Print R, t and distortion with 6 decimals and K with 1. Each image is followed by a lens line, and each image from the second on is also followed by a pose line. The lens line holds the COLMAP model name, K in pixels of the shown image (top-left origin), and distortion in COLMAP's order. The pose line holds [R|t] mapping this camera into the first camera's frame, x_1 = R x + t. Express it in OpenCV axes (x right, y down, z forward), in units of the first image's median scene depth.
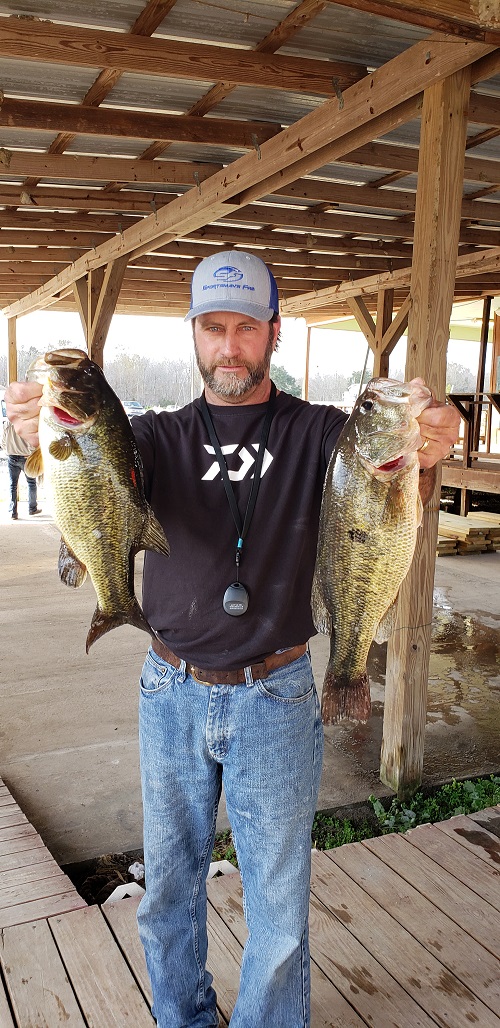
lens RADIAL K [[805.8, 0, 248.6], [0, 805.8, 522.3], [0, 0, 1]] dist [0.004524, 0.018425]
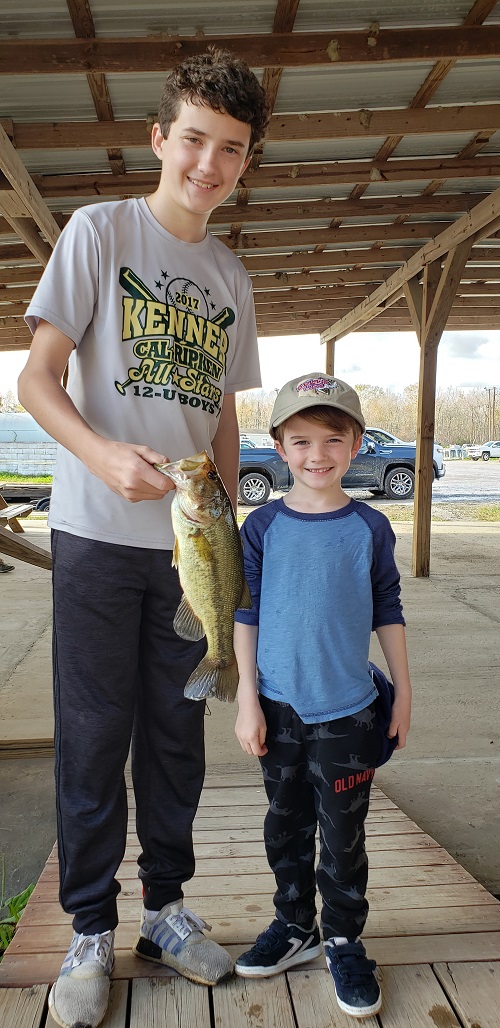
lens RADIAL K [[805.9, 0, 253.4], [0, 805.9, 511.3], [0, 0, 1]] dist [0.007989, 0.010225]
pose [[0.937759, 0.007210, -0.347213, -0.080428], [-0.029415, 0.997841, -0.058722, 0.055143], [0.346040, 0.065281, 0.935946, 0.089573]]
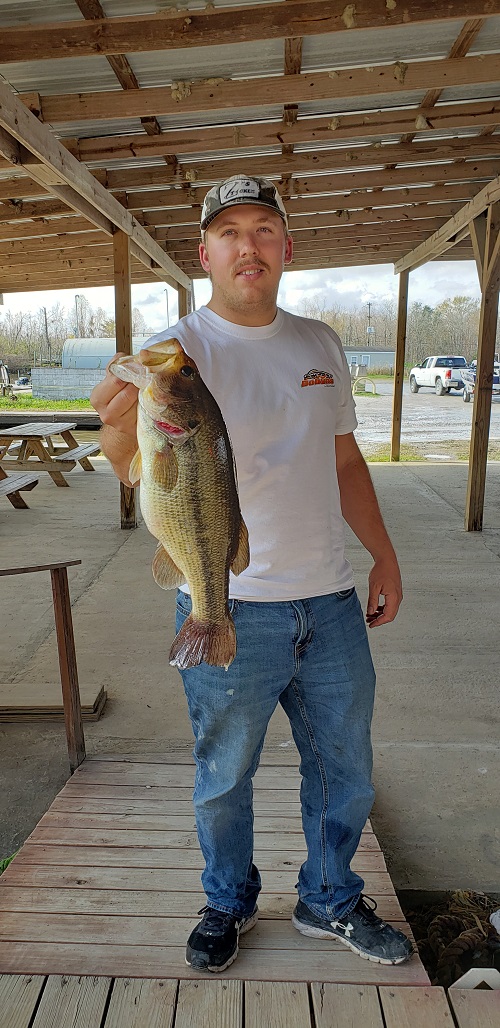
lens RADIAL K [[807.7, 0, 242.4], [0, 807.7, 521.2], [0, 0, 1]] dist [0.009104, 0.015519]
pose [[0.888417, 0.065485, -0.454343, -0.013684], [-0.044512, 0.997397, 0.056719, -0.000311], [0.456875, -0.030167, 0.889019, 0.093818]]
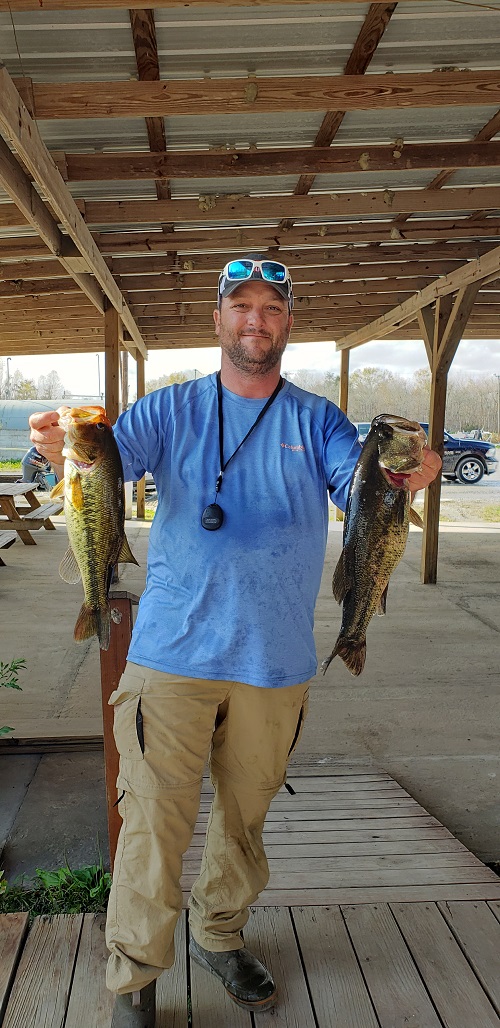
lens RADIAL K [[808.0, 0, 259.0], [0, 808.0, 509.0], [0, 0, 1]] dist [0.007824, 0.014420]
pose [[0.937182, 0.027055, -0.347790, -0.065078], [-0.043787, 0.998226, -0.040340, 0.013001], [0.346081, 0.053035, 0.936704, -0.045246]]
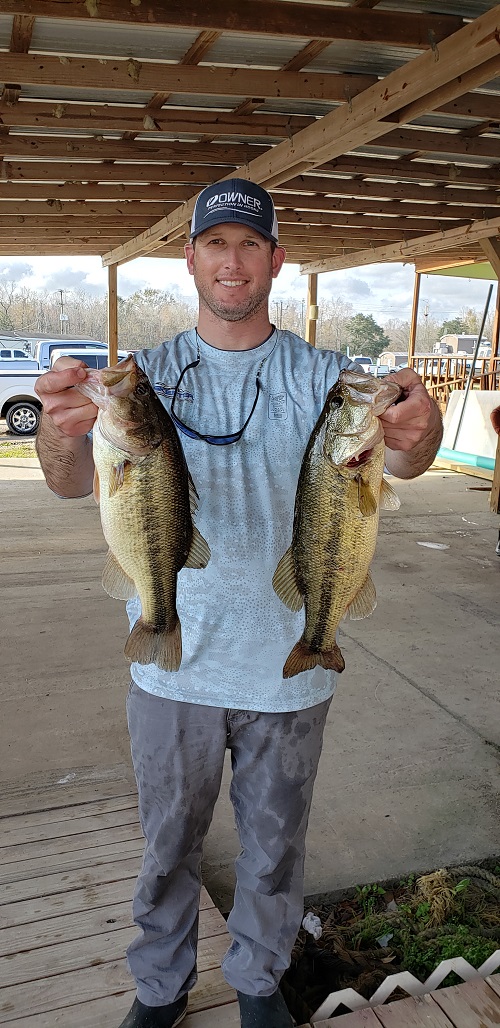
lens RADIAL K [[810.9, 0, 263.2], [0, 810.9, 522.4], [0, 0, 1]] dist [-0.022425, 0.060516]
pose [[0.996228, 0.021408, -0.084093, -0.067939], [-0.016529, 0.998163, 0.058288, -0.016296], [0.085186, -0.056678, 0.994752, 0.100615]]
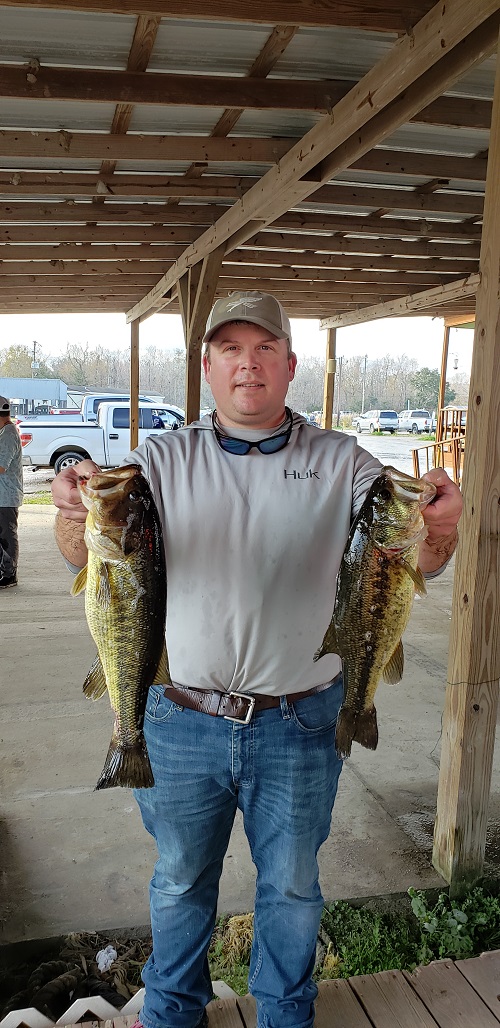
lens RADIAL K [[808.3, 0, 250.0], [0, 808.3, 524.7], [0, 0, 1]] dist [-0.003910, 0.035774]
pose [[0.983636, 0.031228, -0.177438, 0.076549], [-0.031893, 0.999491, -0.000899, -0.011777], [0.177320, 0.006544, 0.984132, 0.103995]]
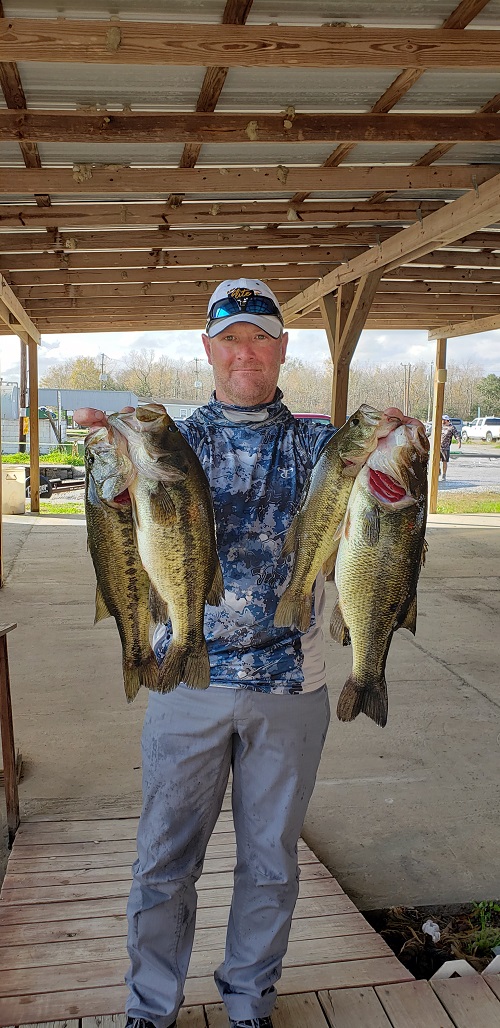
lens RADIAL K [[809.8, 0, 249.0], [0, 809.8, 523.1], [0, 0, 1]] dist [-0.003611, 0.032968]
pose [[0.966715, 0.030036, -0.254088, -0.063123], [-0.034134, 0.999348, -0.011735, -0.006772], [0.253570, 0.020017, 0.967110, 0.024908]]
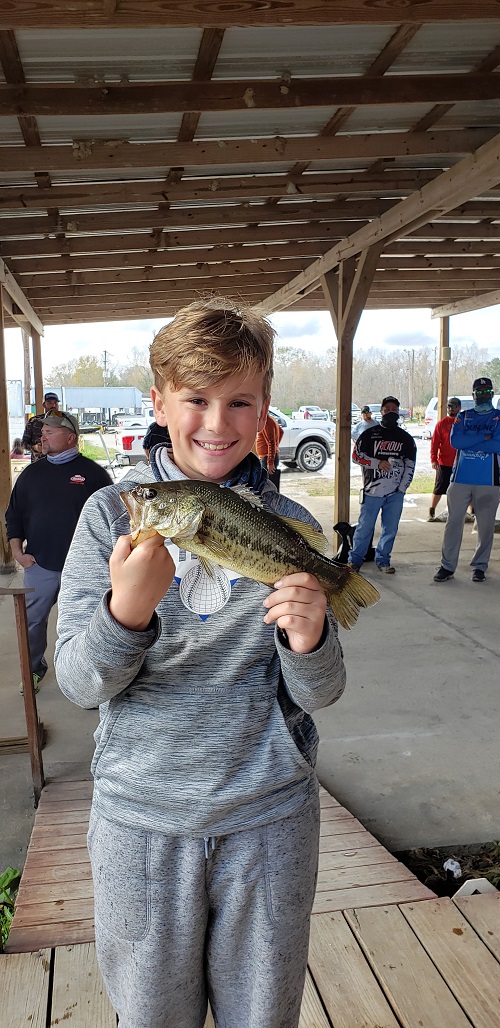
lens RADIAL K [[811.1, 0, 254.2], [0, 811.1, 521.1], [0, 0, 1]] dist [-0.008218, 0.037713]
pose [[0.966119, -0.001490, -0.258092, -0.062577], [0.000143, 0.999986, -0.005239, 0.018479], [0.258096, 0.005025, 0.966106, 0.016404]]
